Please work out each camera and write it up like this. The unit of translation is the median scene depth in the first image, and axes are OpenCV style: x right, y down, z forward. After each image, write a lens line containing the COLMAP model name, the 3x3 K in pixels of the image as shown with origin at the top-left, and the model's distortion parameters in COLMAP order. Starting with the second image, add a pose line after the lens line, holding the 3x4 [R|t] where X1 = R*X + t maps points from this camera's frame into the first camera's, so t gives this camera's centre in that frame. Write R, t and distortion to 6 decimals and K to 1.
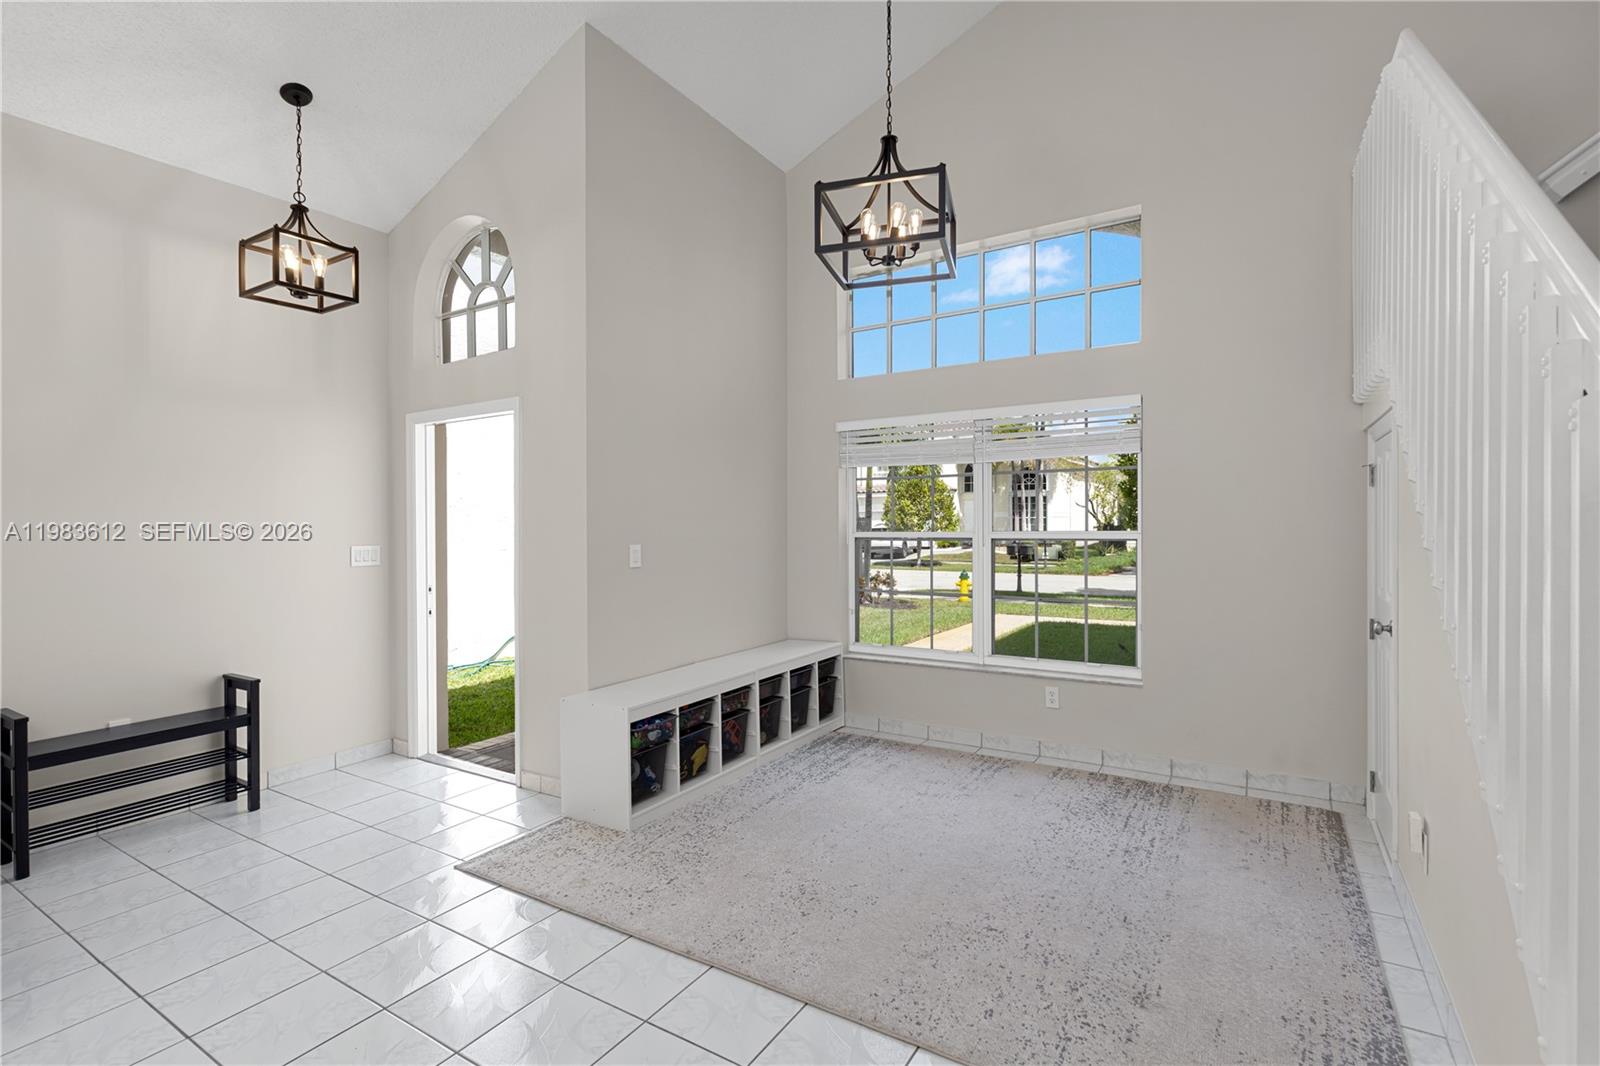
lens RADIAL K [[729.8, 0, 802.4], [0, 729.8, 531.1], [0, 0, 1]] dist [-0.001584, -0.000452]
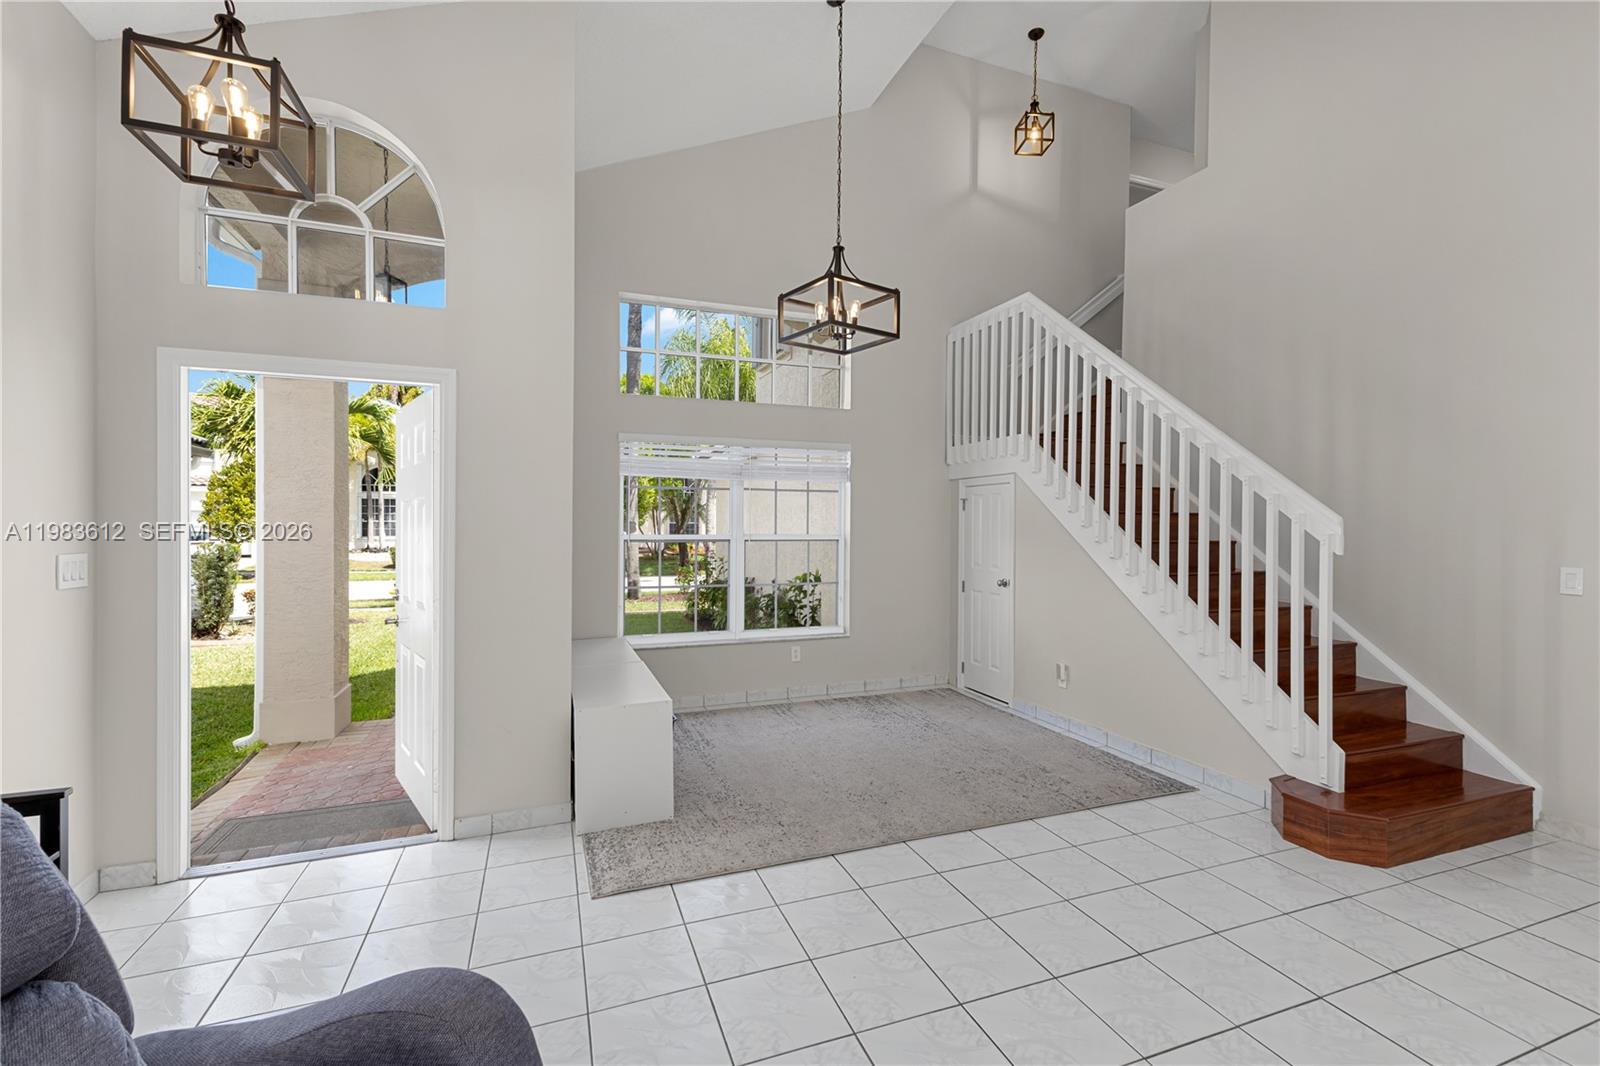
lens RADIAL K [[701.6, 0, 807.1], [0, 701.6, 538.1], [0, 0, 1]] dist [0.005677, 0.000512]
pose [[0.608140, -0.001680, 0.793828, -0.745843], [-0.000543, 0.999997, 0.002532, 0.005529], [-0.793830, -0.001971, 0.608137, 0.186547]]
